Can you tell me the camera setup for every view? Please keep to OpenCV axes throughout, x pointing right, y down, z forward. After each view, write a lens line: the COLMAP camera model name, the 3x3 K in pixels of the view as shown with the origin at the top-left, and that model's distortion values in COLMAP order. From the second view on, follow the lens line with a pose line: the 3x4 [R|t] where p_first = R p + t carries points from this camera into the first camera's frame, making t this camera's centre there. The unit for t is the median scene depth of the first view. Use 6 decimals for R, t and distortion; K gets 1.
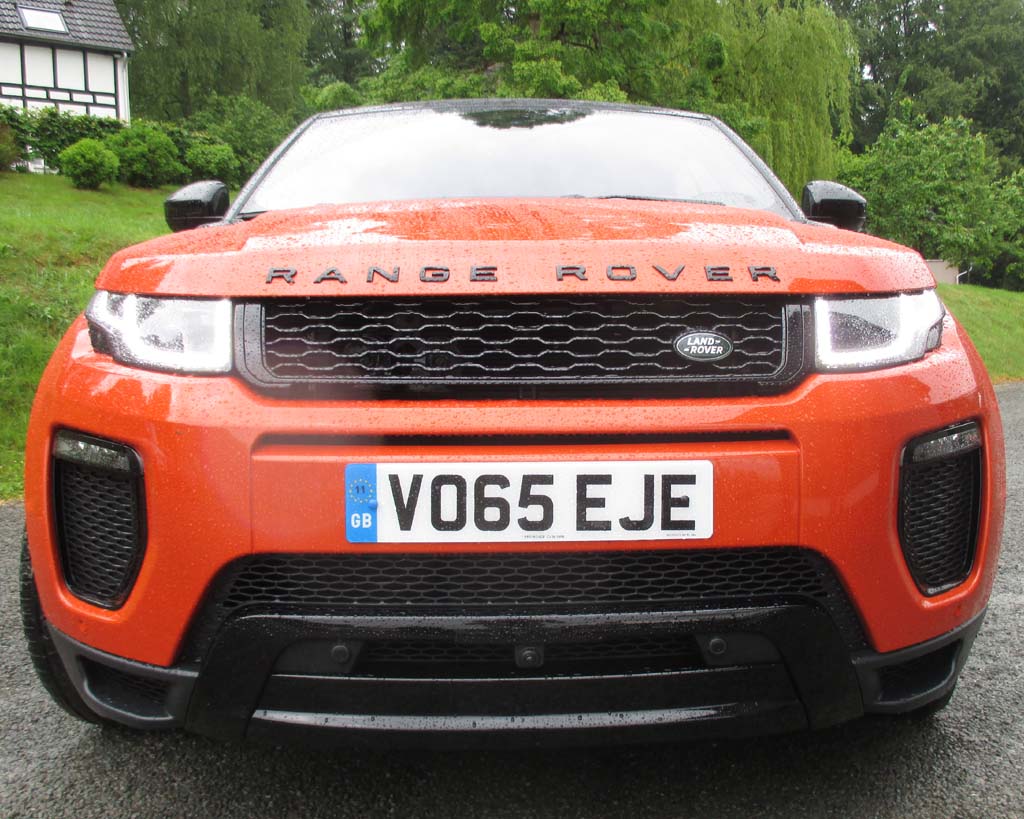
lens RADIAL K [[980.6, 0, 512.0], [0, 980.6, 409.5], [0, 0, 1]] dist [-0.016047, 0.003378]
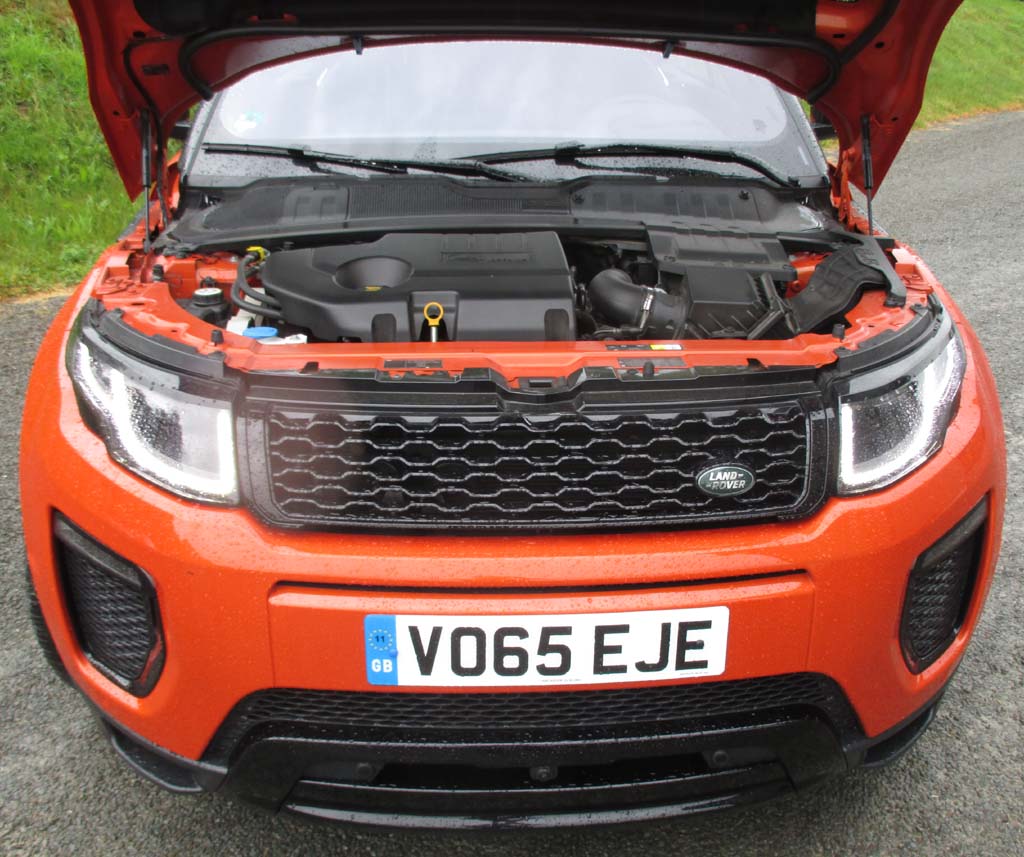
lens RADIAL K [[981.0, 0, 494.6], [0, 981.0, 428.2], [0, 0, 1]] dist [-0.012812, 0.000991]
pose [[0.999740, -0.004373, 0.022362, -0.057315], [-0.001951, 0.961379, 0.275219, -0.393804], [-0.022702, -0.275192, 0.961121, 0.086267]]
